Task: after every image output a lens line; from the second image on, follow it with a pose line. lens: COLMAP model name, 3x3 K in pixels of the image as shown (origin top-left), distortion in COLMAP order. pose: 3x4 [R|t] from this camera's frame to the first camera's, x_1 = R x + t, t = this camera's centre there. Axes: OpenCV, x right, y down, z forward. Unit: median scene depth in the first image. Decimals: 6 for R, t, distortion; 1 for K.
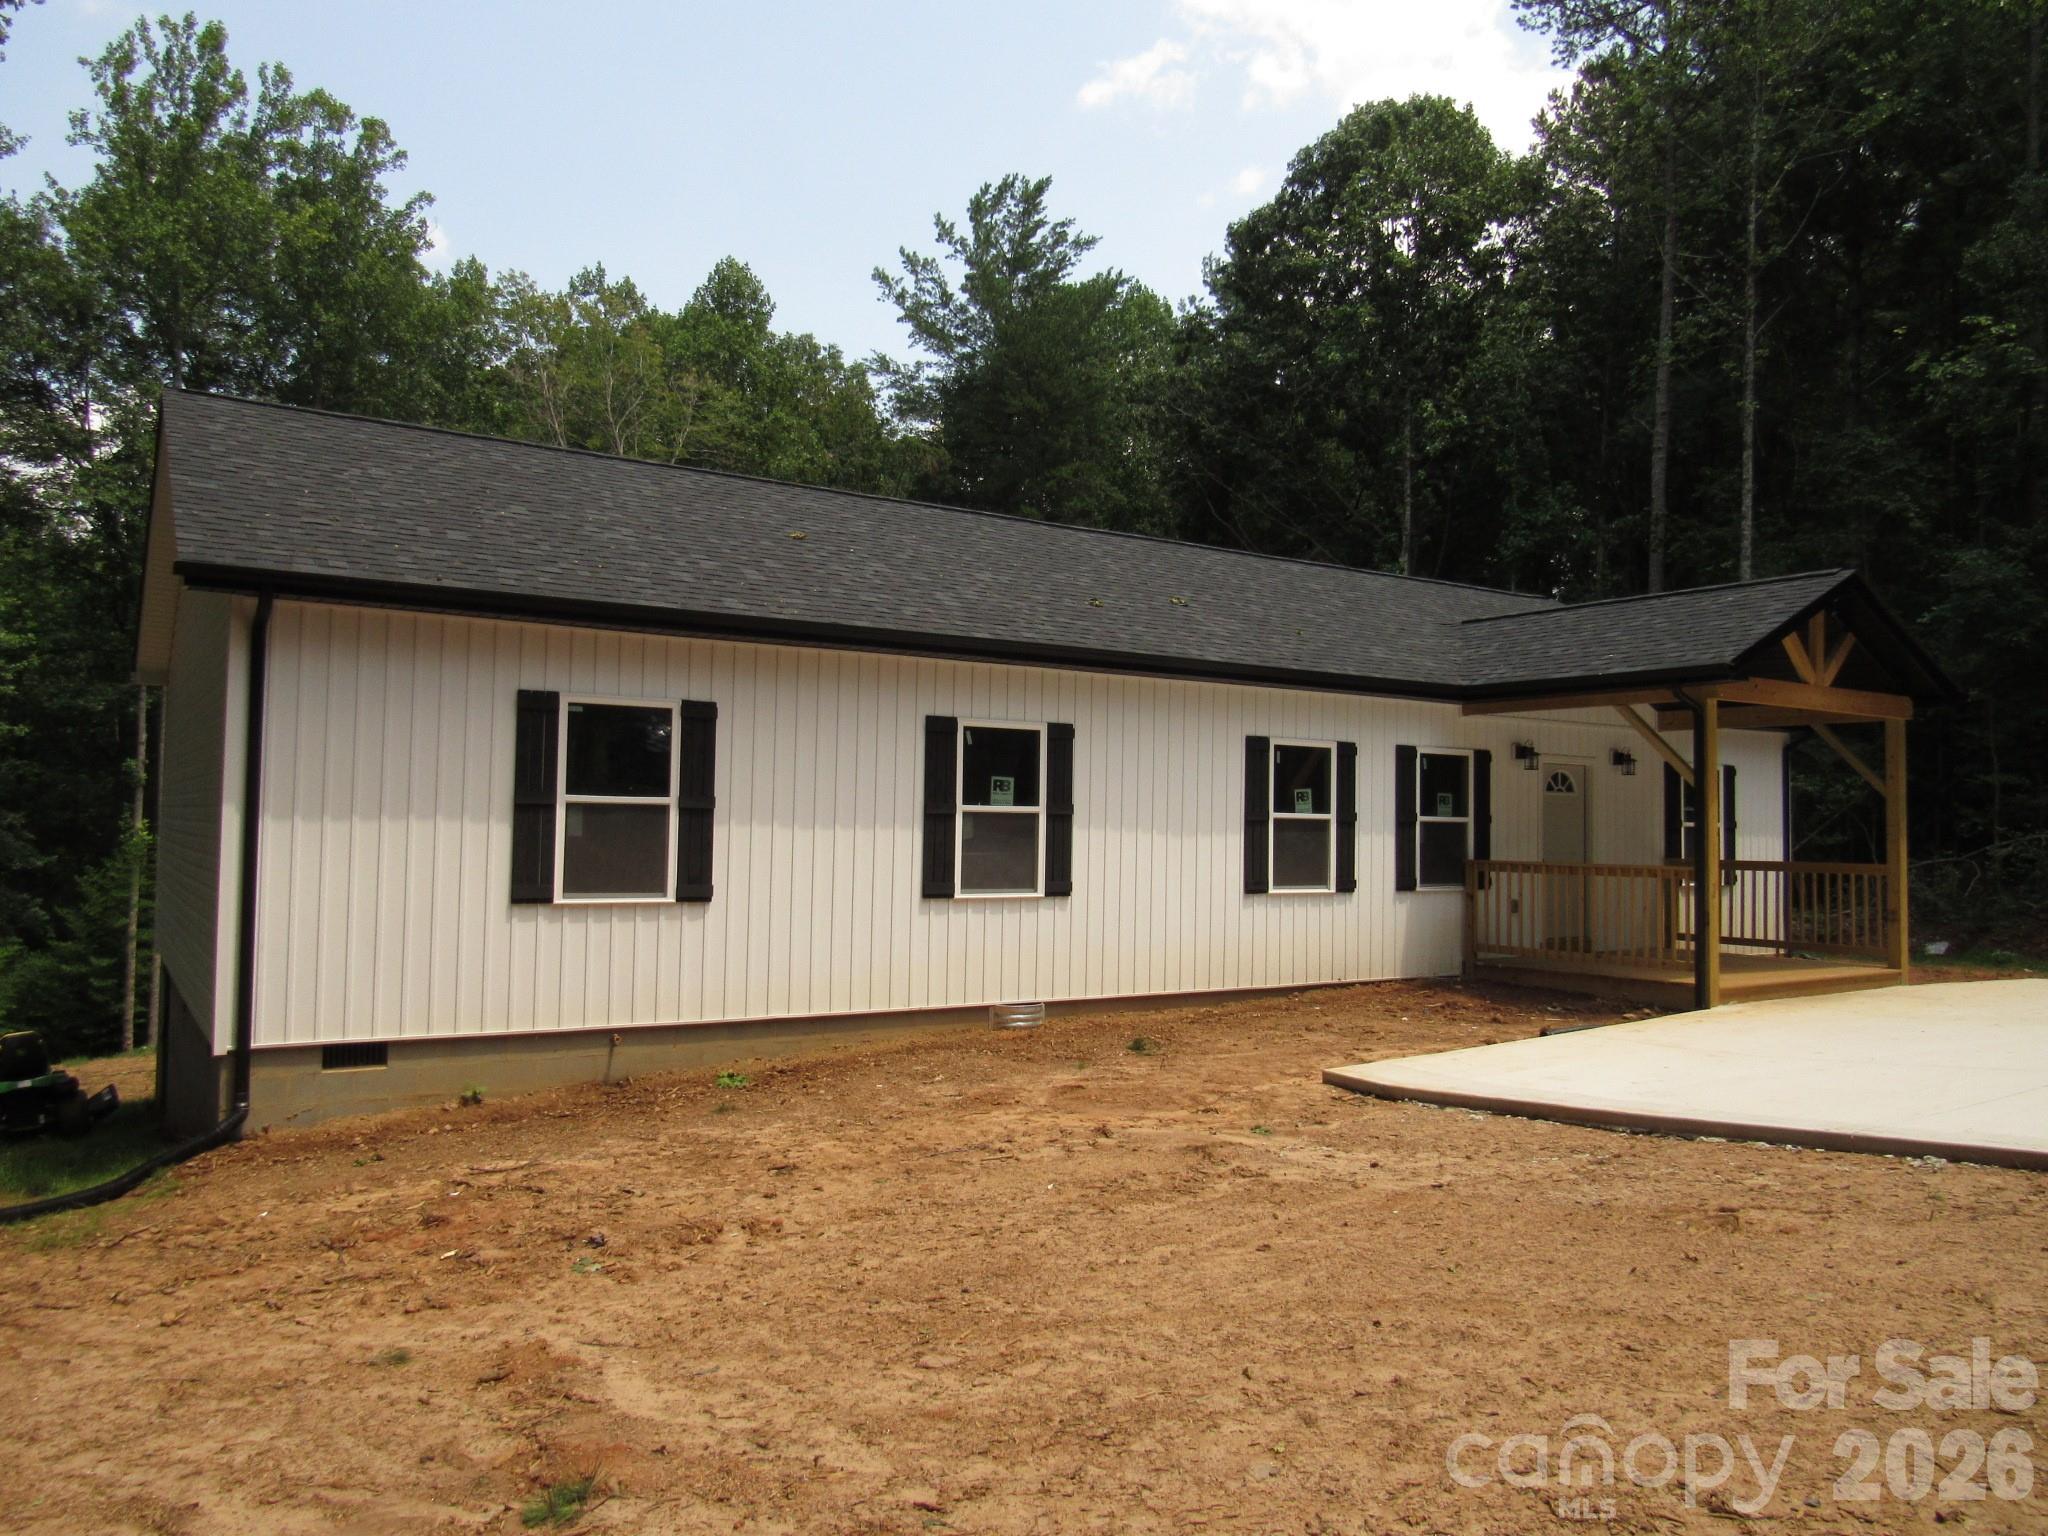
lens RADIAL K [[1462.5, 0, 1027.4], [0, 1462.5, 757.6], [0, 0, 1]] dist [-0.031022, 0.013279]
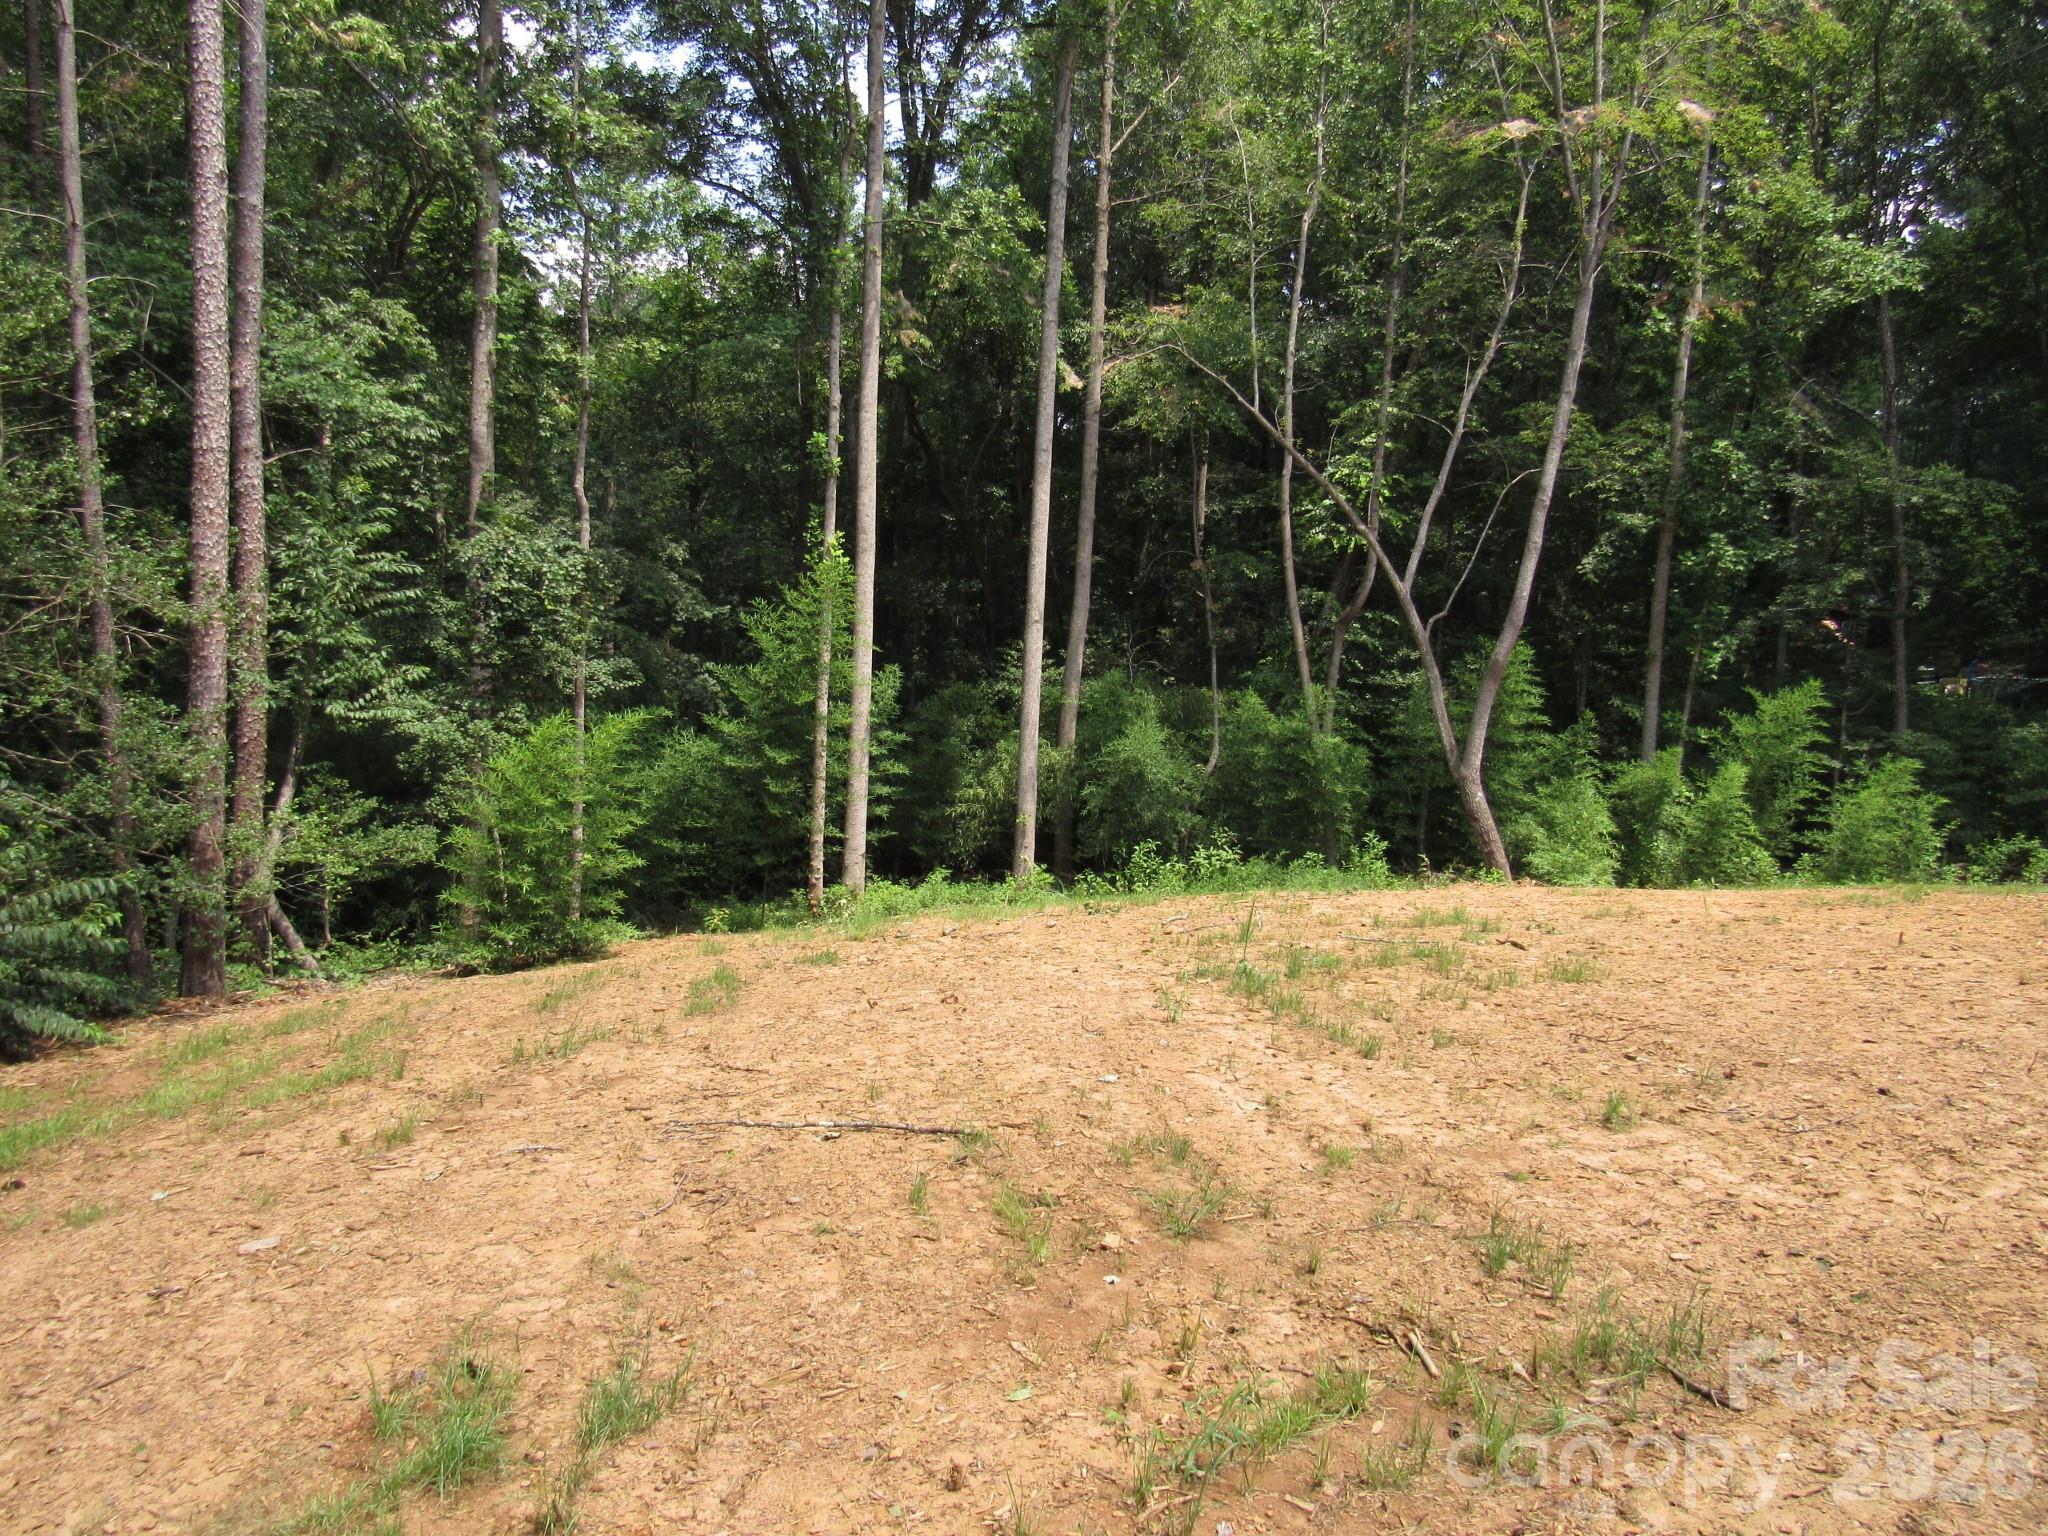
lens RADIAL K [[1462.5, 0, 1023.2], [0, 1462.5, 770.4], [0, 0, 1]] dist [-0.031022, 0.013279]
pose [[0.914290, 0.060942, -0.400451, -0.222056], [-0.012709, 0.992446, 0.122019, 0.053502], [0.404862, -0.106472, 0.908158, 0.358300]]
